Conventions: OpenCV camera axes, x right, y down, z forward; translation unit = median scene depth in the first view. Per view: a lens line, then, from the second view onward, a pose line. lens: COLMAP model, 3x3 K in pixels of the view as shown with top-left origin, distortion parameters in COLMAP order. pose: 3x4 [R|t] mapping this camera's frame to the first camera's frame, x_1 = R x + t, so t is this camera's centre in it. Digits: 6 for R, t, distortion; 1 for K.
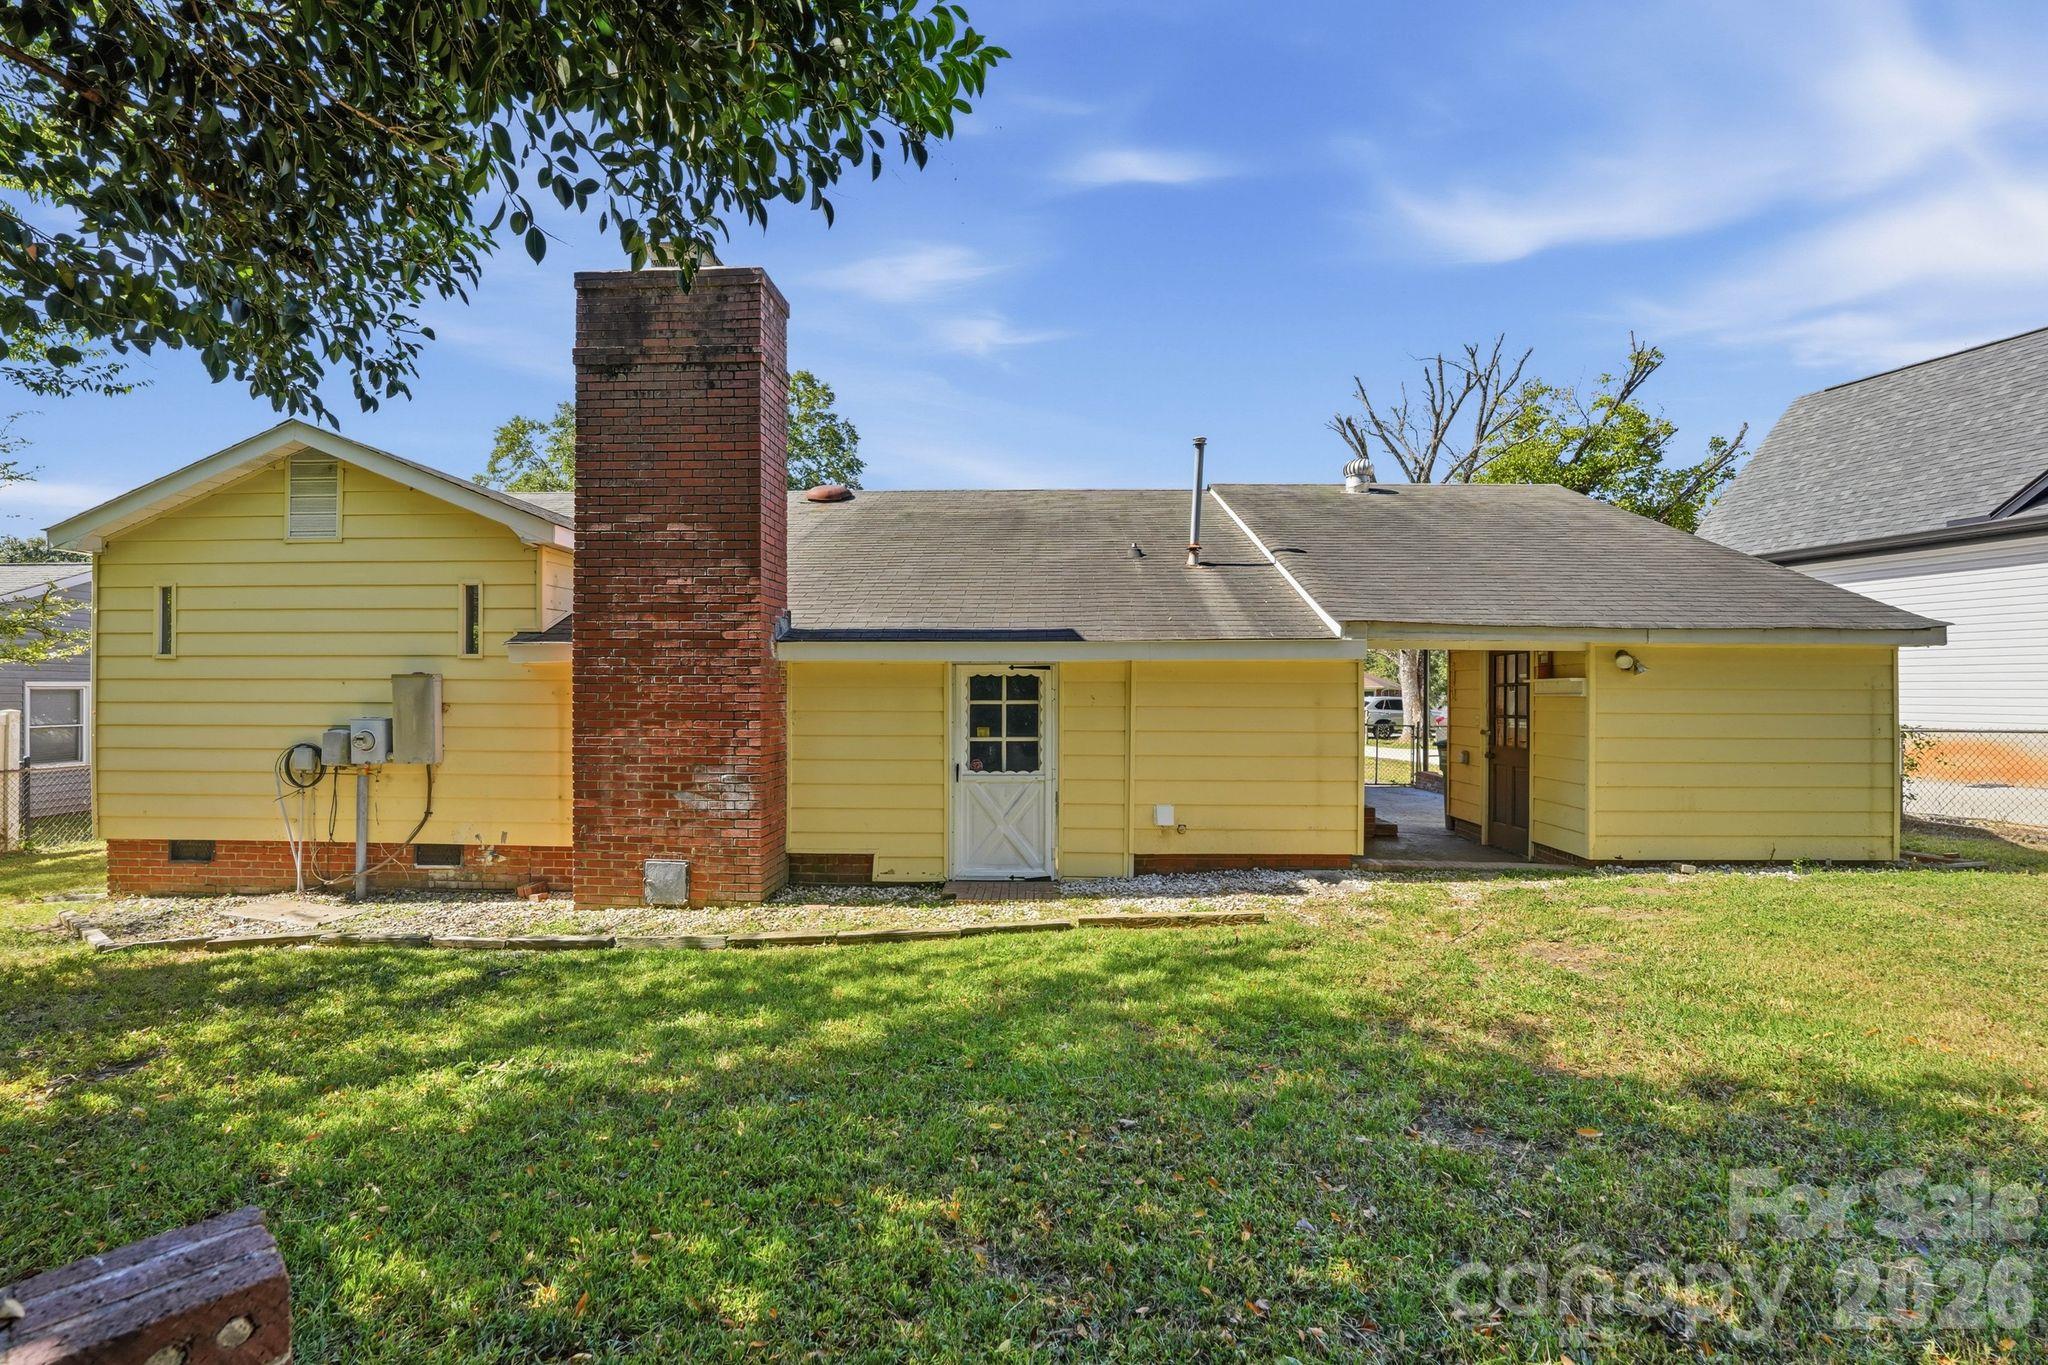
lens RADIAL K [[863.5, 0, 985.0], [0, 863.5, 677.9], [0, 0, 1]] dist [-0.015367, -0.000073]
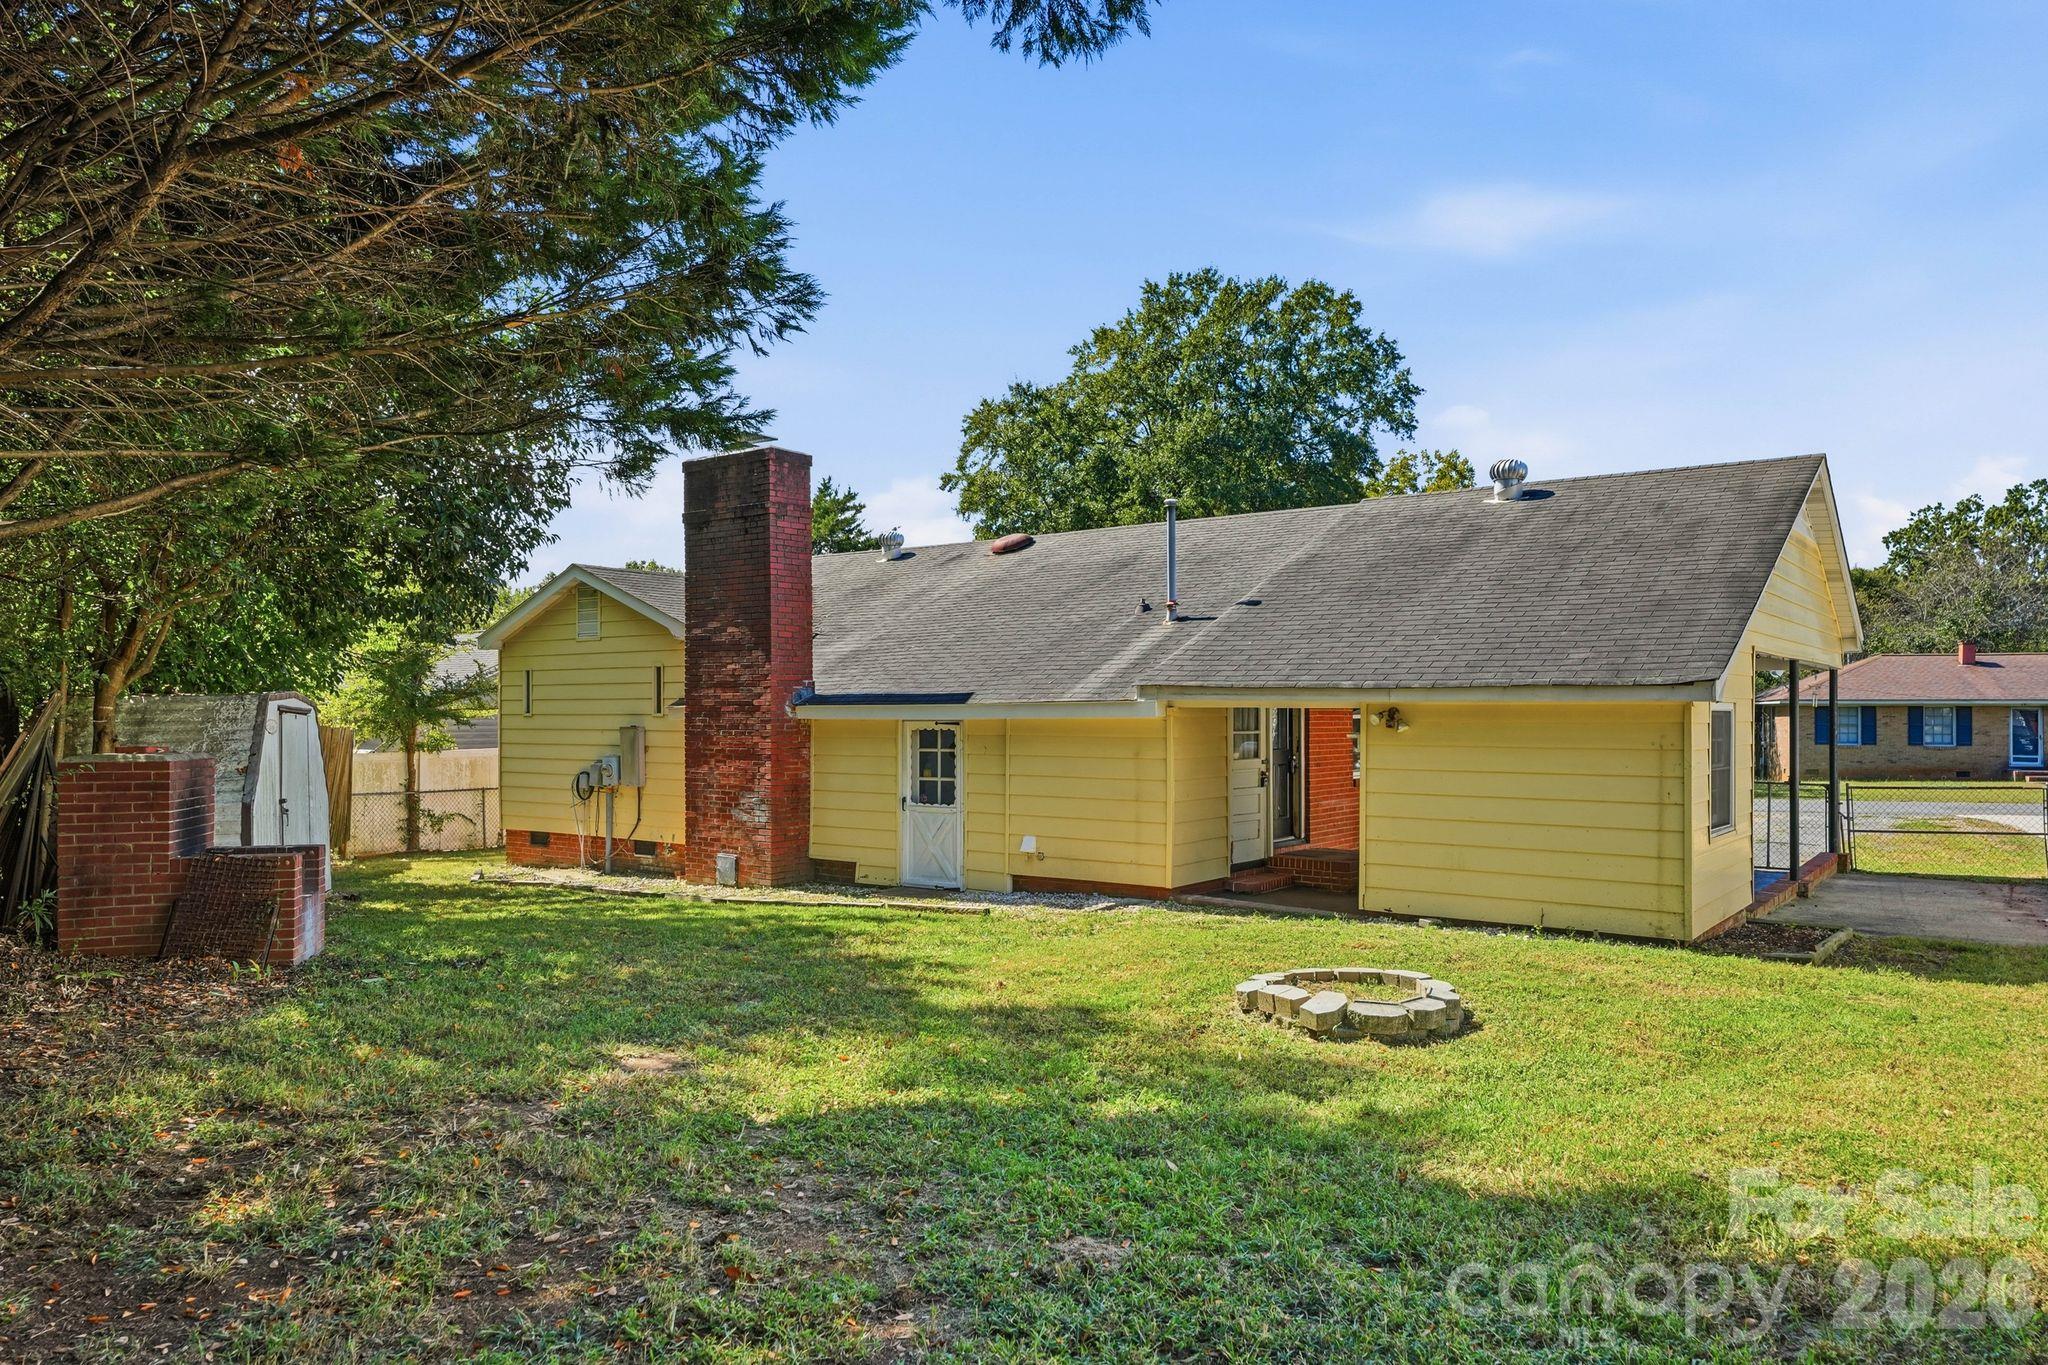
lens RADIAL K [[1499.9, 0, 1002.9], [0, 1499.9, 684.6], [0, 0, 1]] dist [0.057570, 0.003294]
pose [[0.800953, -0.012989, -0.598586, 1.459060], [0.011233, 0.999915, -0.006667, -0.054438], [0.598622, -0.001383, 0.801031, -0.737612]]
